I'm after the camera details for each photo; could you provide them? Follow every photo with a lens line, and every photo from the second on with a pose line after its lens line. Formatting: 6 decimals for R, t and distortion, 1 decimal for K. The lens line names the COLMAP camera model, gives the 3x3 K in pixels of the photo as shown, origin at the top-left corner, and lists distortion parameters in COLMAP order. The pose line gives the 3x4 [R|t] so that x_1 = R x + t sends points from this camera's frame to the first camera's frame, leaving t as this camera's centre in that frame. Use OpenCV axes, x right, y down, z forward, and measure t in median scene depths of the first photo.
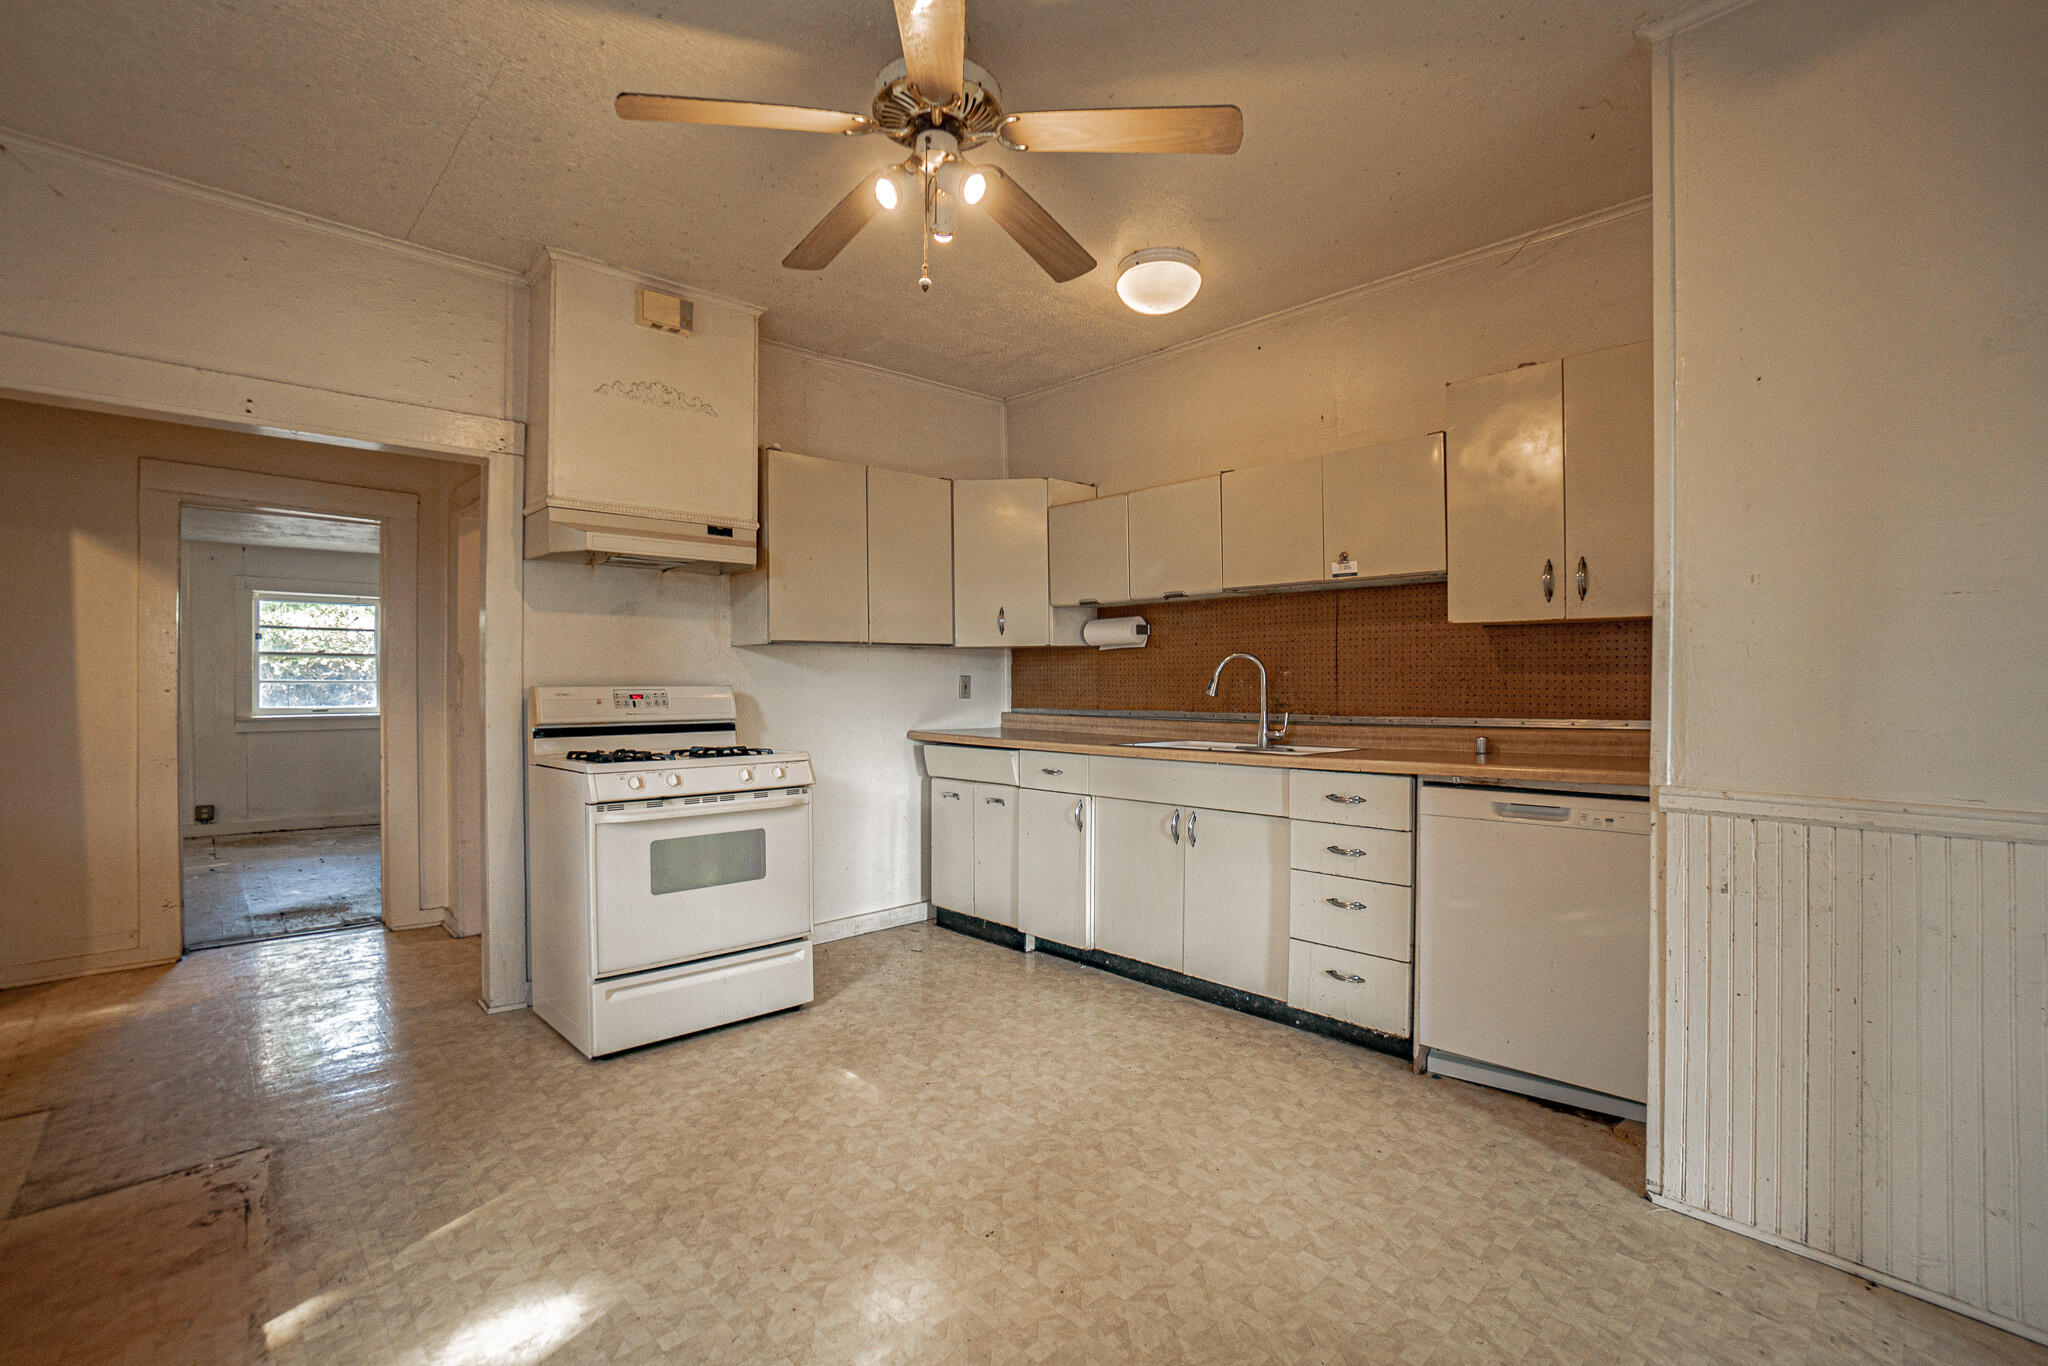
lens RADIAL K [[924.7, 0, 1024.0], [0, 924.7, 683.0], [0, 0, 1]] dist [-0.060120, 0.017382]
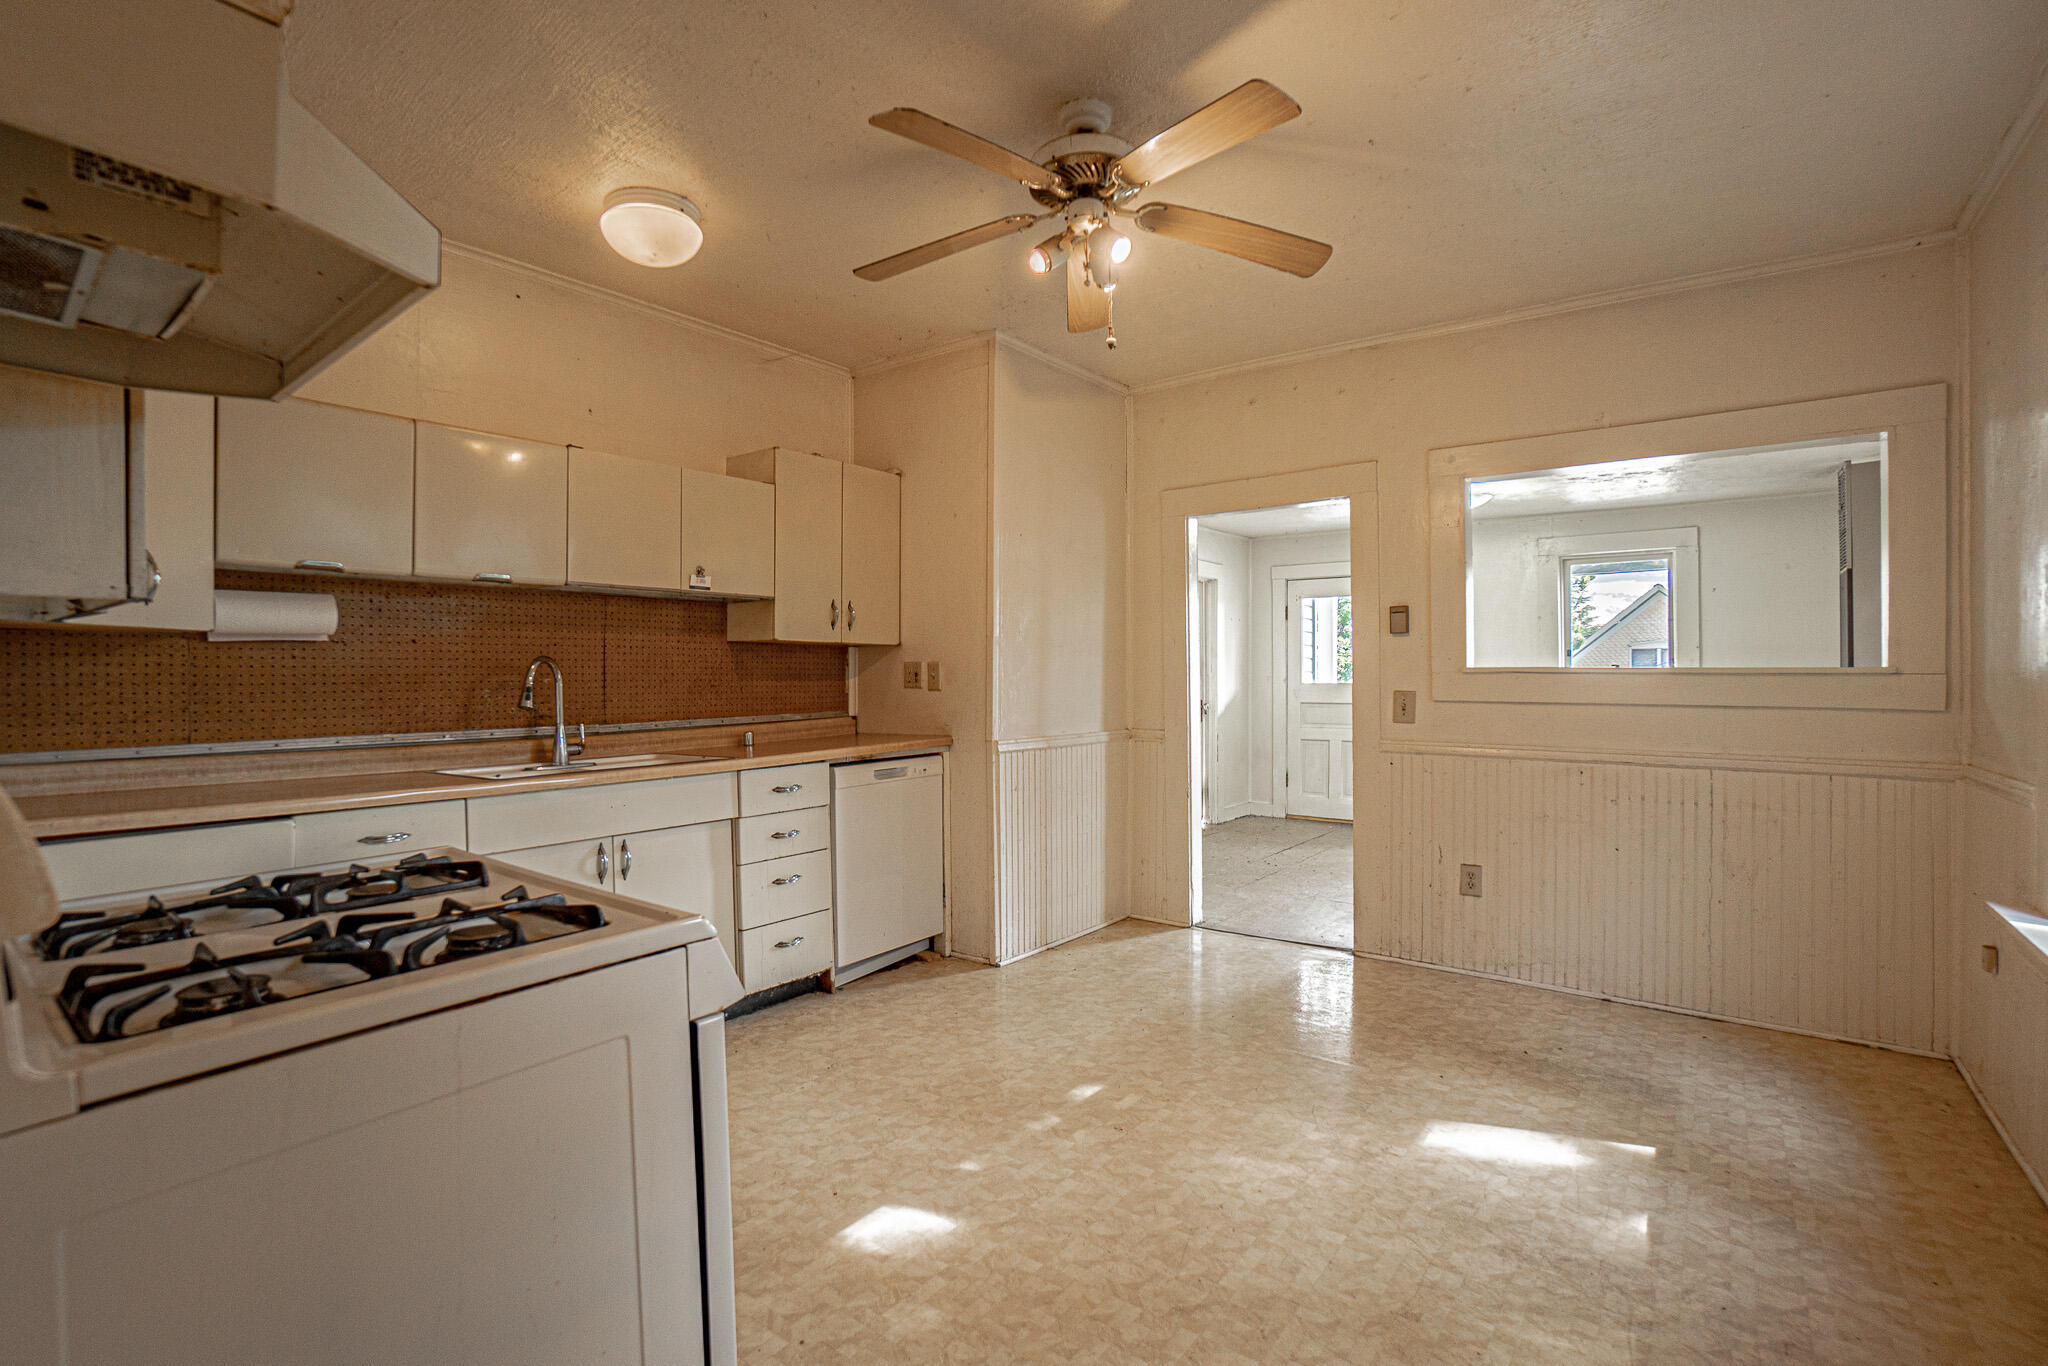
lens RADIAL K [[924.7, 0, 1024.0], [0, 924.7, 683.0], [0, 0, 1]] dist [-0.060120, 0.017382]
pose [[-0.152629, -0.002292, 0.988281, -0.887533], [0.011611, 0.999924, 0.004112, -0.009125], [-0.988215, 0.012103, -0.152591, 0.926609]]
